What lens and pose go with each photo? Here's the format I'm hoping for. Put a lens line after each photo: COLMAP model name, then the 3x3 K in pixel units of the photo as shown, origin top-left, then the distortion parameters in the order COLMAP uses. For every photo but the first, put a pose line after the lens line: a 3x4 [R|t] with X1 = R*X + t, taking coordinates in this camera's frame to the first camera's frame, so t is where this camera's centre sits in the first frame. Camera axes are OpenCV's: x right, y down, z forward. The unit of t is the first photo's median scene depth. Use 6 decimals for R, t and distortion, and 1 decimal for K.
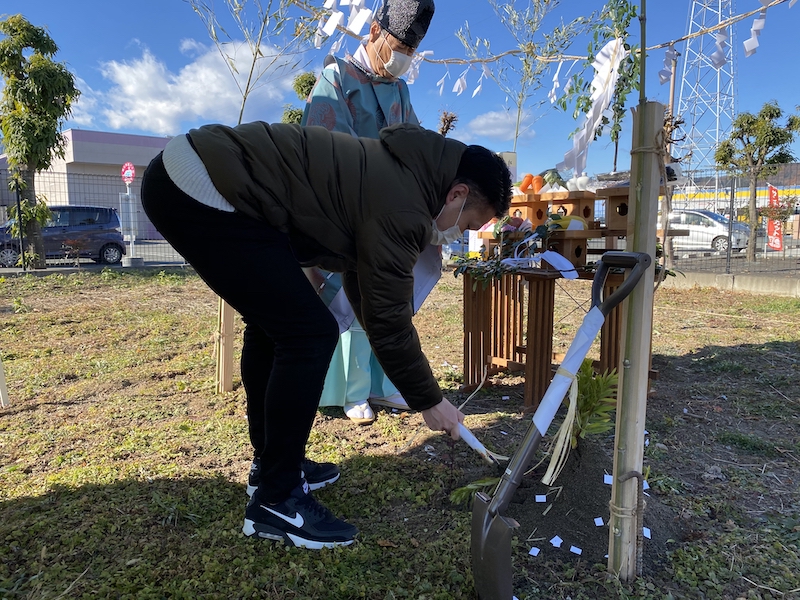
lens RADIAL K [[621.0, 0, 384.0], [0, 621.0, 310.9], [0, 0, 1]] dist [0.006815, -0.010531]
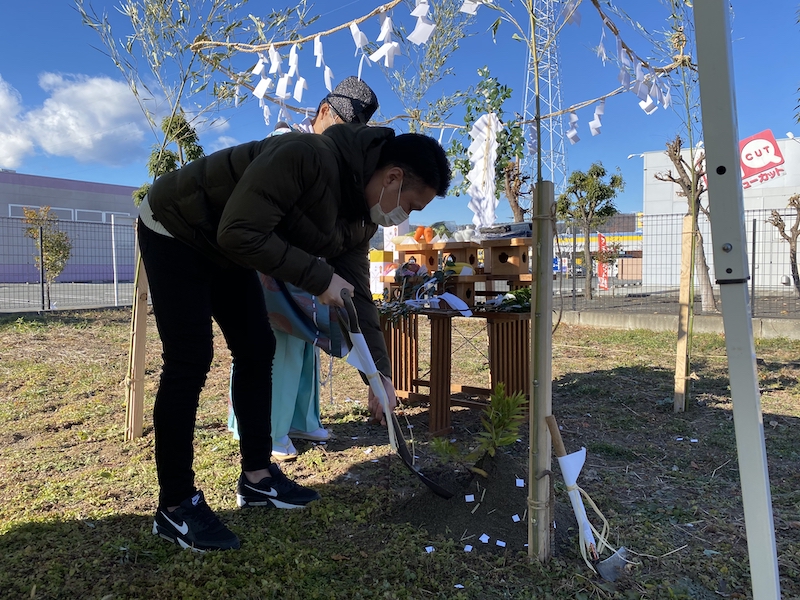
lens RADIAL K [[626.0, 0, 400.0], [0, 626.0, 300.0], [0, 0, 1]] dist [0.006382, -0.007892]
pose [[0.969808, -0.011744, 0.243585, -0.088377], [0.032065, 0.996308, -0.079632, 0.004426], [-0.241751, 0.085038, 0.966605, -0.082908]]
